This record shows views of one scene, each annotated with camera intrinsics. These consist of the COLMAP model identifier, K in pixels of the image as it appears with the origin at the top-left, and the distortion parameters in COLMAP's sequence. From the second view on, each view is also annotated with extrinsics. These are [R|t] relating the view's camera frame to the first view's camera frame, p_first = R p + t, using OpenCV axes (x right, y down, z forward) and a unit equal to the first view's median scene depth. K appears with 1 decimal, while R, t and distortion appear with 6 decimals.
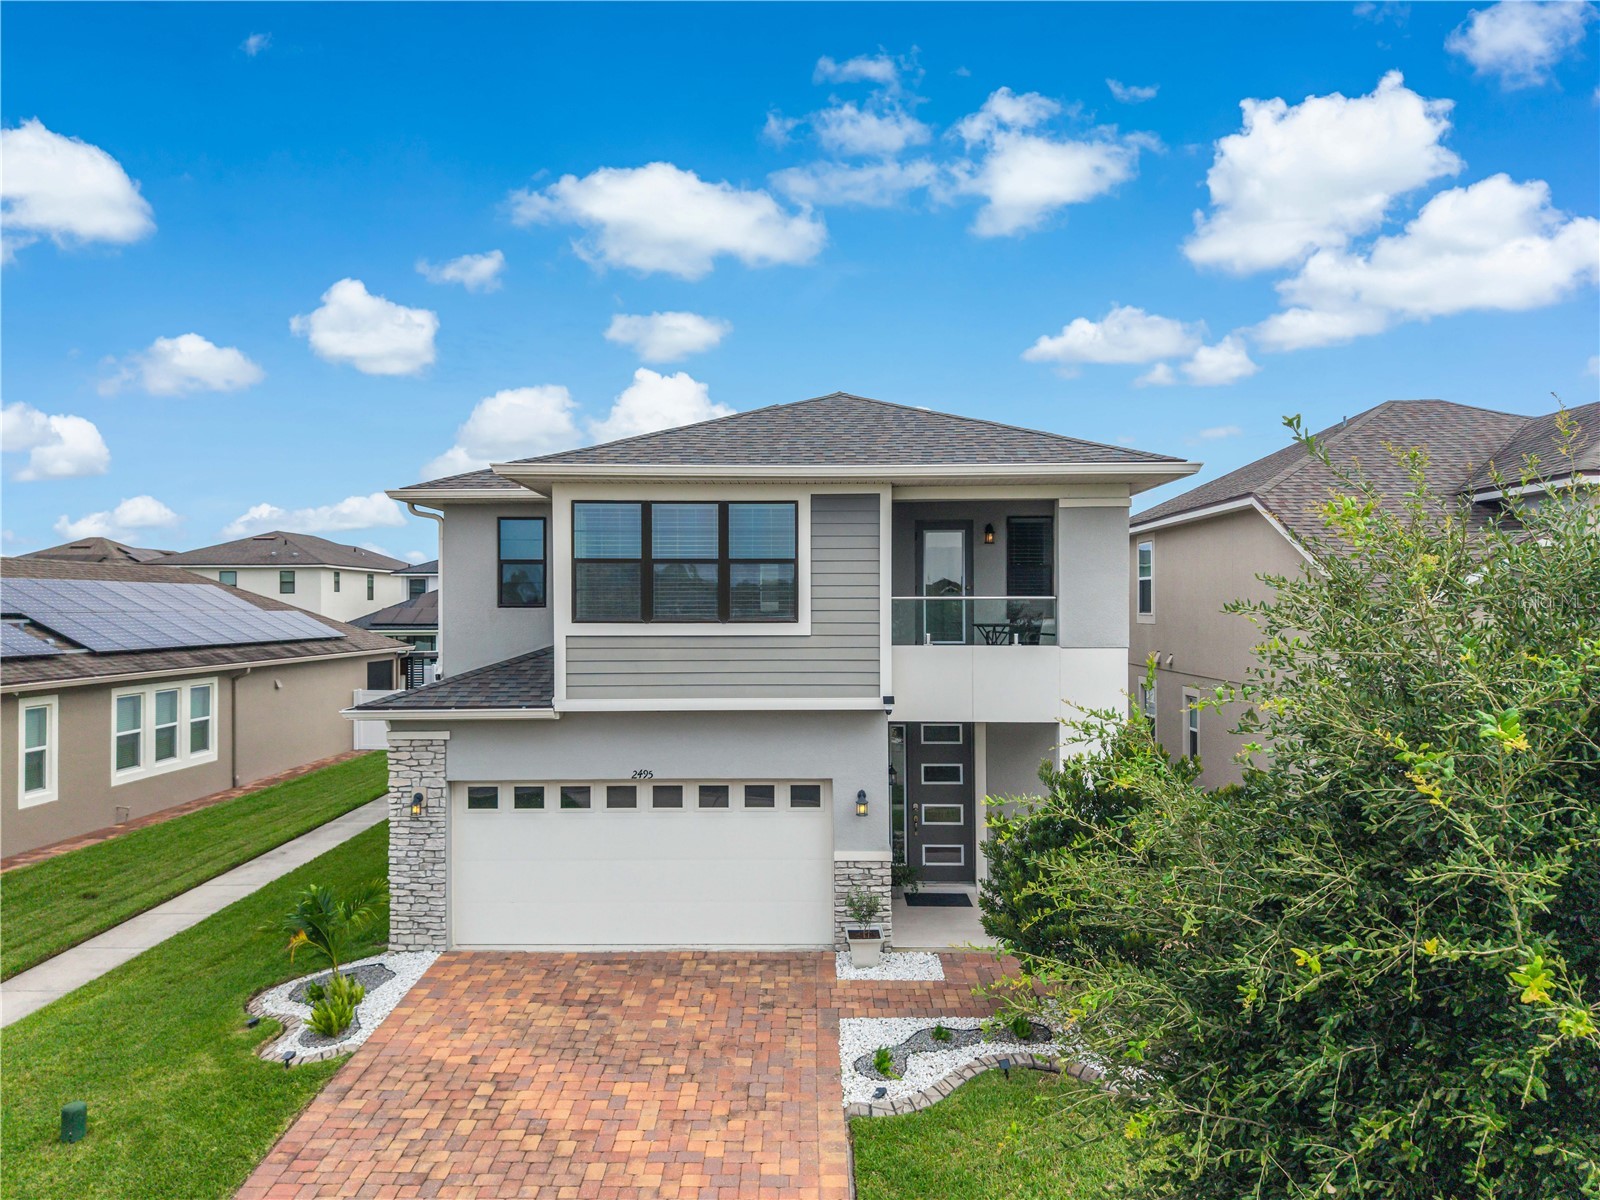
lens RADIAL K [[1007.7, 0, 800.0], [0, 1007.7, 600.0], [0, 0, 1]] dist [0.006948, -0.003575]
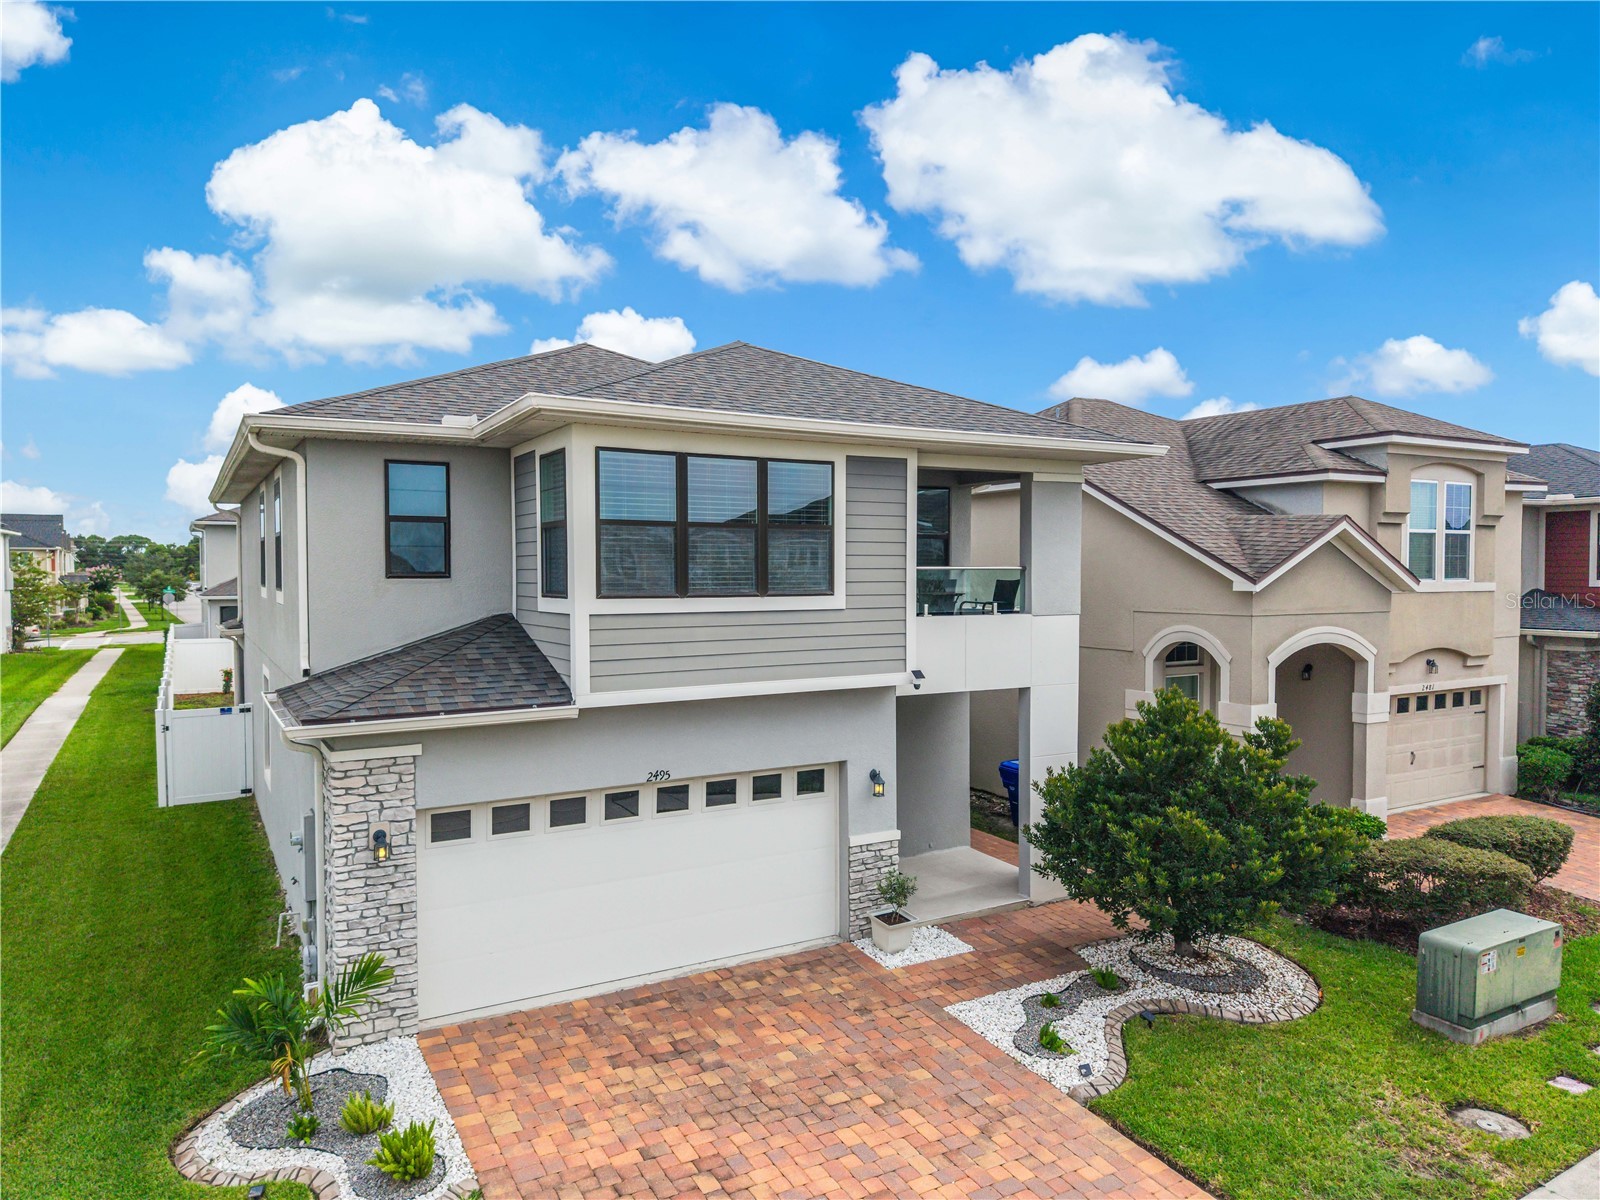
lens RADIAL K [[1007.7, 0, 800.0], [0, 1007.7, 600.0], [0, 0, 1]] dist [0.006948, -0.003575]
pose [[0.875217, -0.013893, 0.483531, -0.472918], [-0.001839, 0.999485, 0.032046, -0.002318], [-0.483727, -0.028937, 0.874740, 0.210176]]
